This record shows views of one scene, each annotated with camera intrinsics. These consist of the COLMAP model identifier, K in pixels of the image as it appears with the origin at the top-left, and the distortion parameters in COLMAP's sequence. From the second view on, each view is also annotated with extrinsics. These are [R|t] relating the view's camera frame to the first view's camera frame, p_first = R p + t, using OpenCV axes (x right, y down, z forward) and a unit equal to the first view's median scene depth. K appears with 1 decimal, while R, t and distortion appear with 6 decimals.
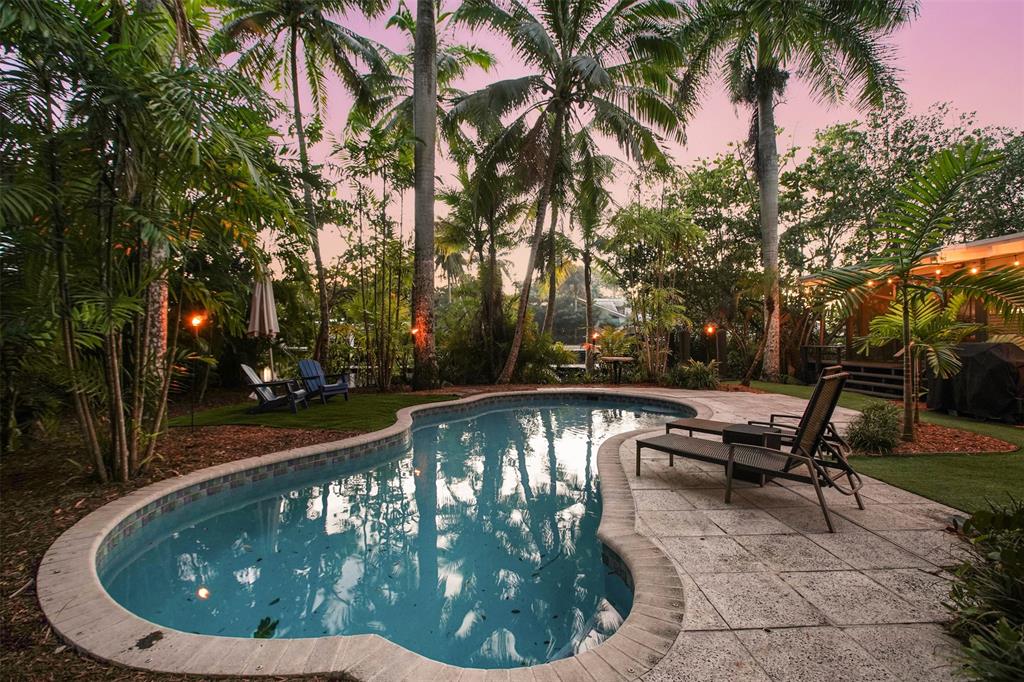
lens RADIAL K [[474.9, 0, 512.0], [0, 474.9, 329.9], [0, 0, 1]] dist [-0.047471, 0.016719]
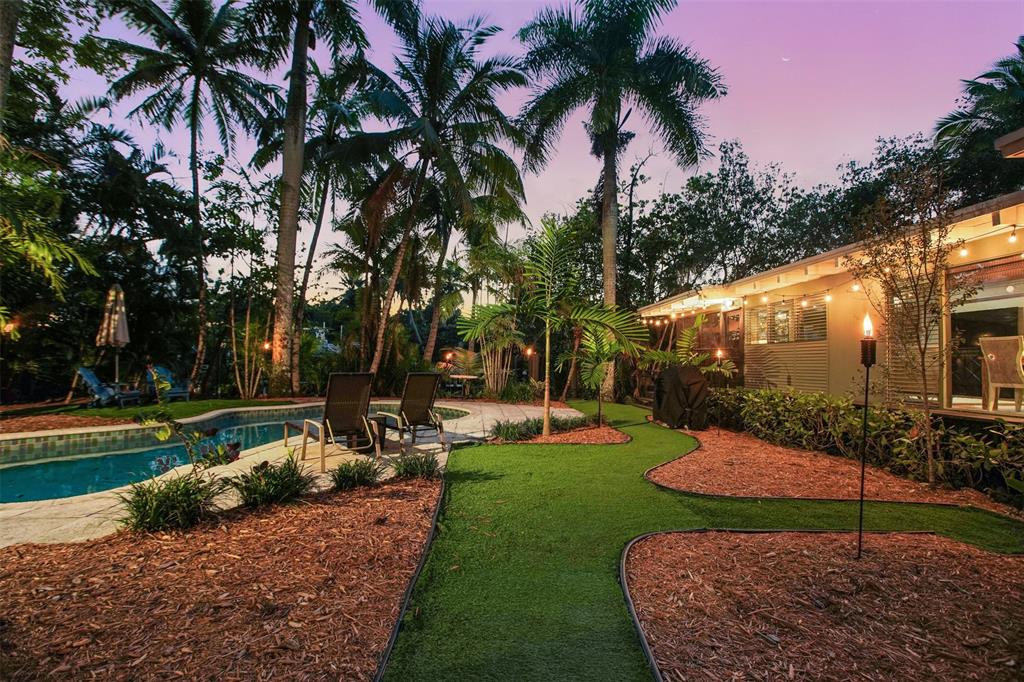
lens RADIAL K [[474.9, 0, 512.0], [0, 474.9, 329.9], [0, 0, 1]] dist [-0.047471, 0.016719]
pose [[0.998862, 0.028909, 0.037925, 0.281270], [-0.026948, 0.998322, -0.051253, 0.004522], [-0.039344, 0.050173, 0.997965, -0.132512]]
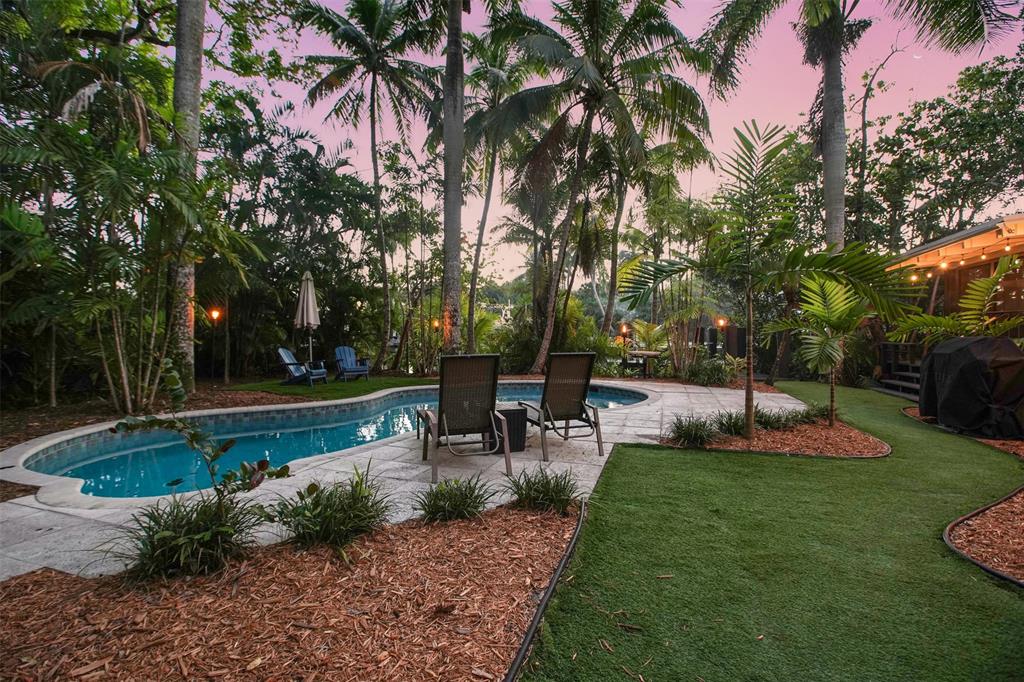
lens RADIAL K [[474.9, 0, 512.0], [0, 474.9, 329.9], [0, 0, 1]] dist [-0.047471, 0.016719]
pose [[0.938954, 0.004189, -0.344018, 0.293087], [-0.001350, 0.999963, 0.008490, 0.005239], [0.344041, -0.007507, 0.938925, -0.019845]]
